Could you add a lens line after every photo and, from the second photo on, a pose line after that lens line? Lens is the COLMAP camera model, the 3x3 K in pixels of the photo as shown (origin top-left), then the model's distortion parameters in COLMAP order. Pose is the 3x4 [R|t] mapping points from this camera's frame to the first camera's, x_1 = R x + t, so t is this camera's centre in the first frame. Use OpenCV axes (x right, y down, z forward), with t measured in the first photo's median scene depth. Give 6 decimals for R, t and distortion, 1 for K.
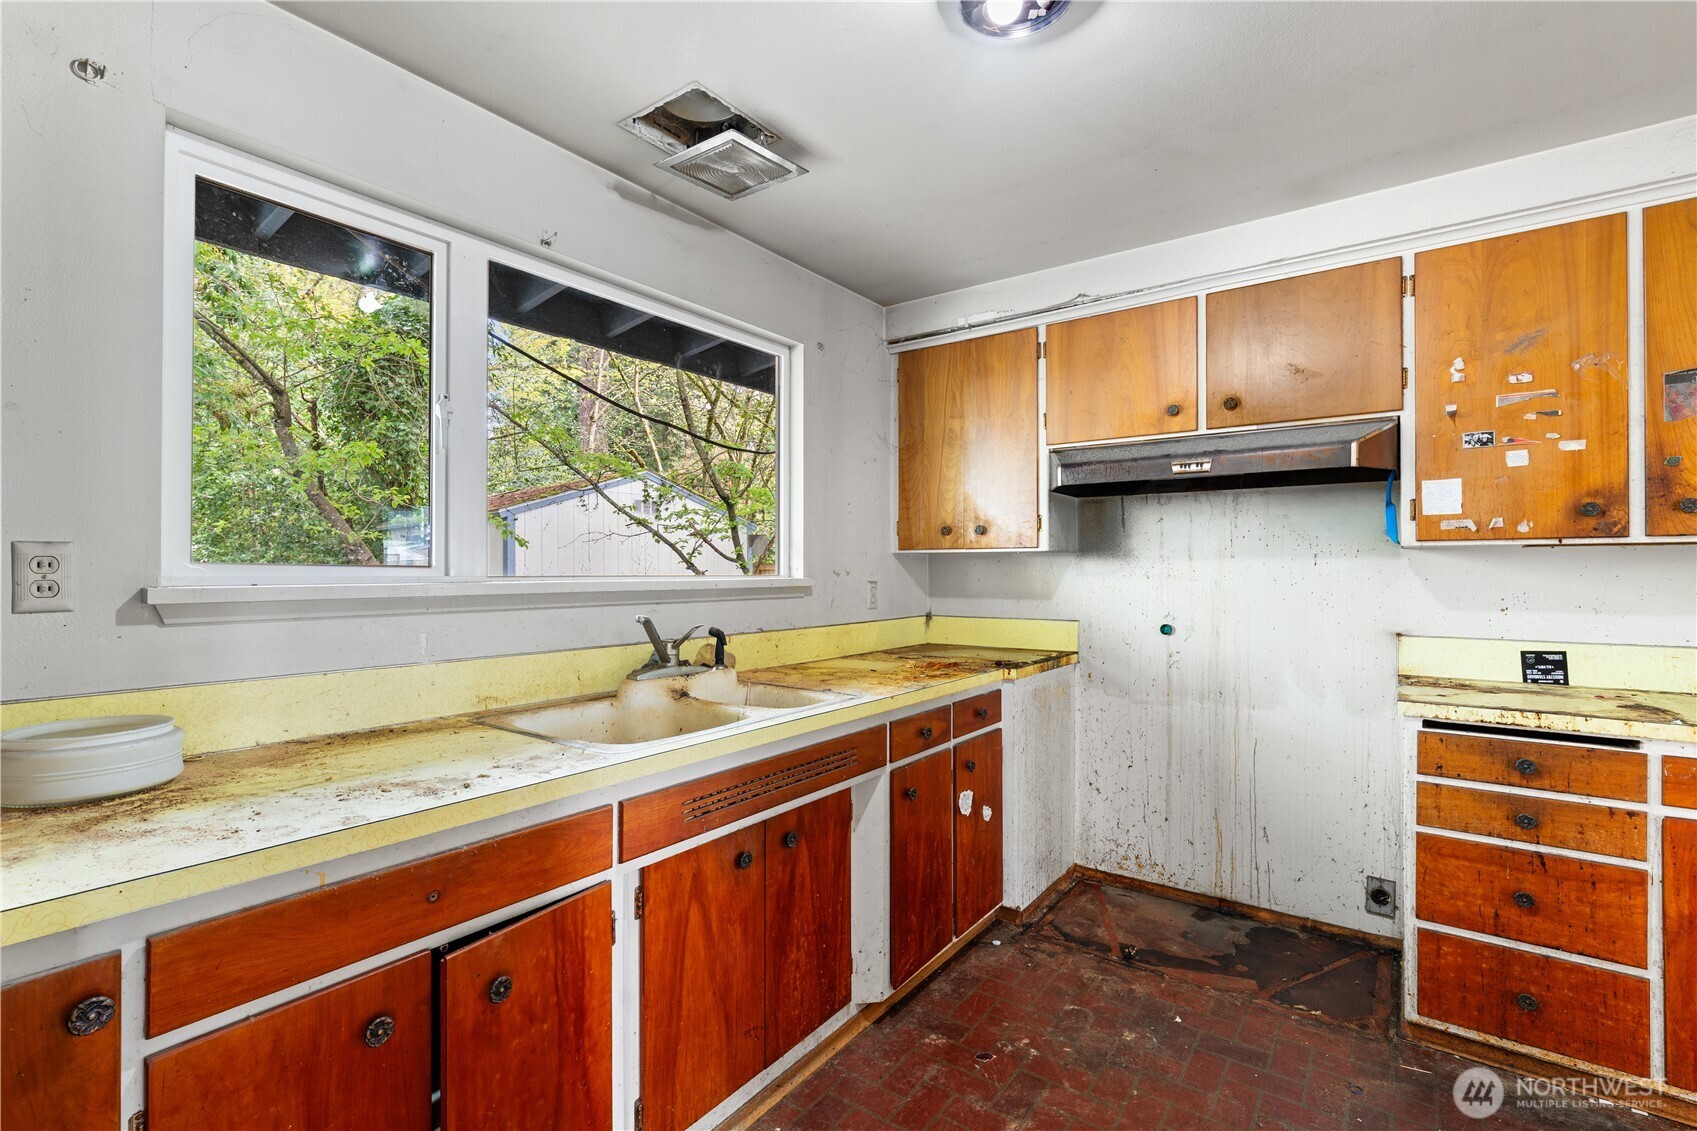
lens RADIAL K [[763.3, 0, 842.6], [0, 763.3, 568.9], [0, 0, 1]] dist [-0.013596, 0.003928]
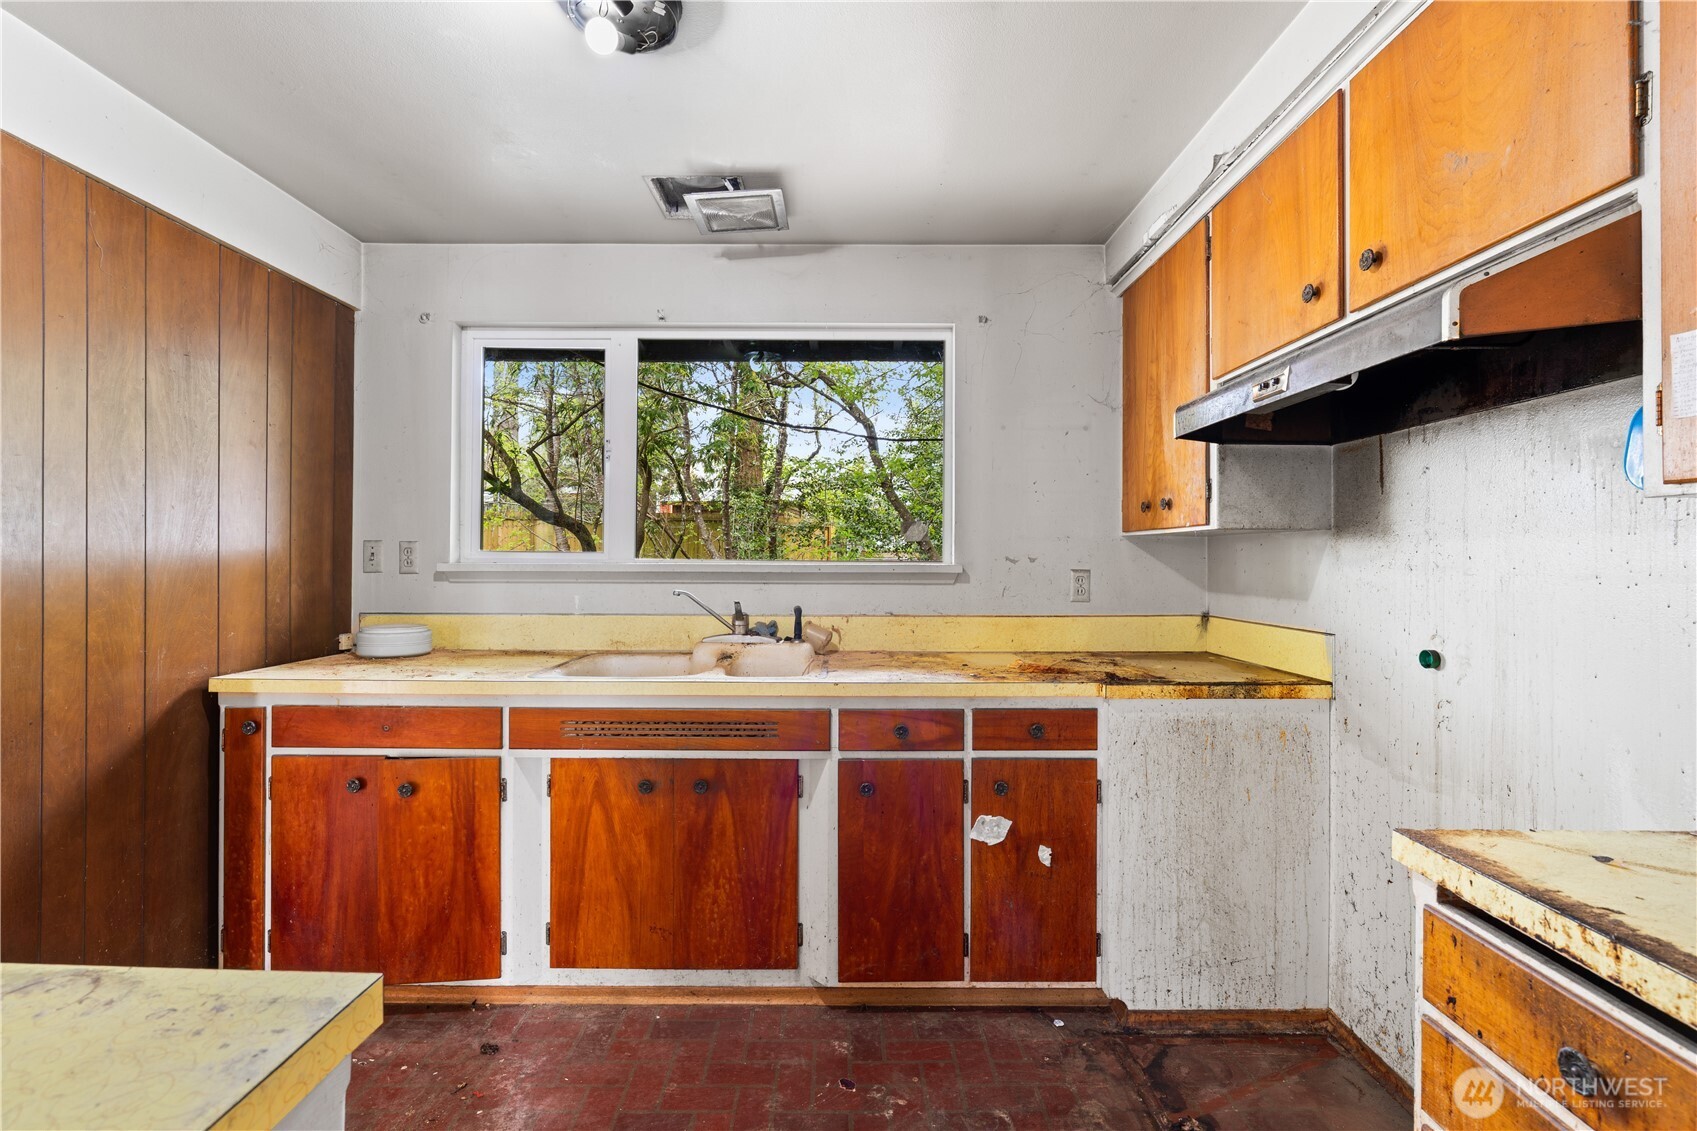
lens RADIAL K [[763.3, 0, 840.2], [0, 763.3, 553.9], [0, 0, 1]] dist [-0.013596, 0.003928]
pose [[0.593336, -0.001983, -0.804953, 0.877155], [-0.002016, 0.999990, -0.003950, 0.004275], [0.804952, 0.003967, 0.593326, 0.424132]]
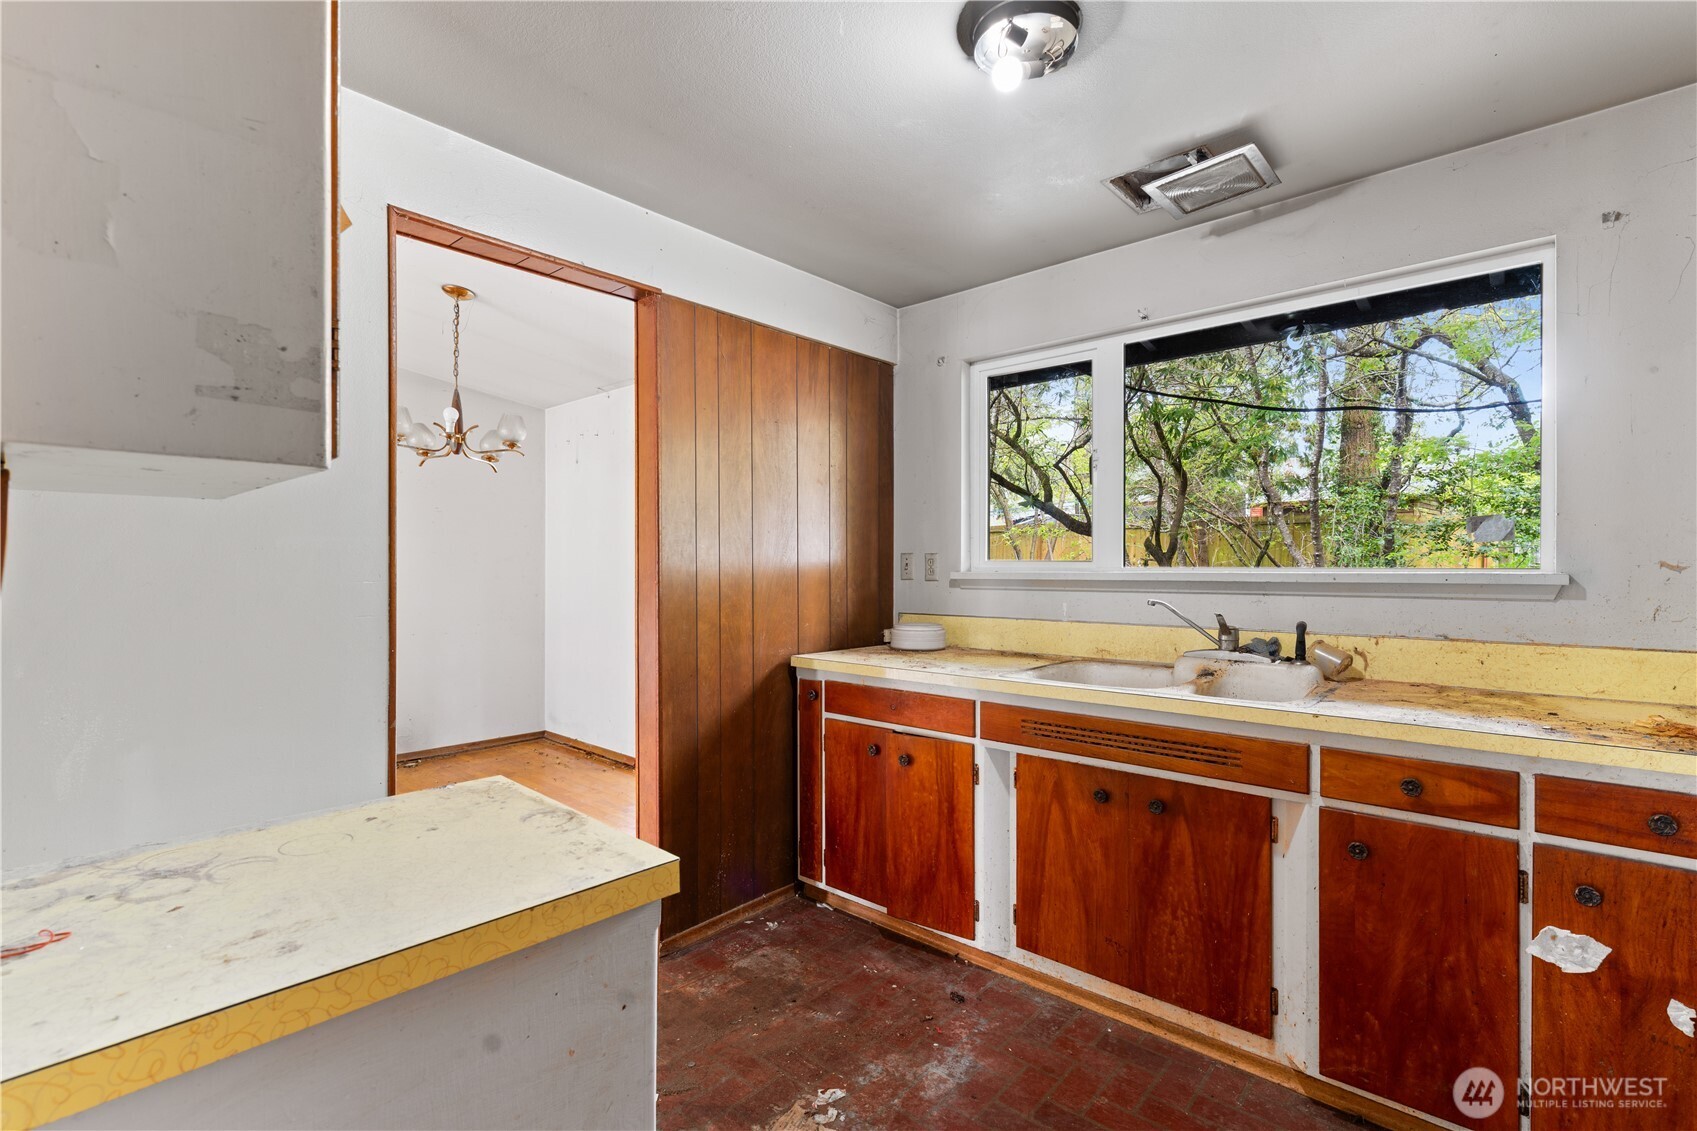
lens RADIAL K [[763.3, 0, 848.4], [0, 763.3, 567.8], [0, 0, 1]] dist [-0.013596, 0.003928]
pose [[-0.093884, 0.002260, -0.995581, 0.943898], [0.004177, 0.999990, 0.001876, 0.004907], [0.995574, -0.003982, -0.093893, 0.583216]]
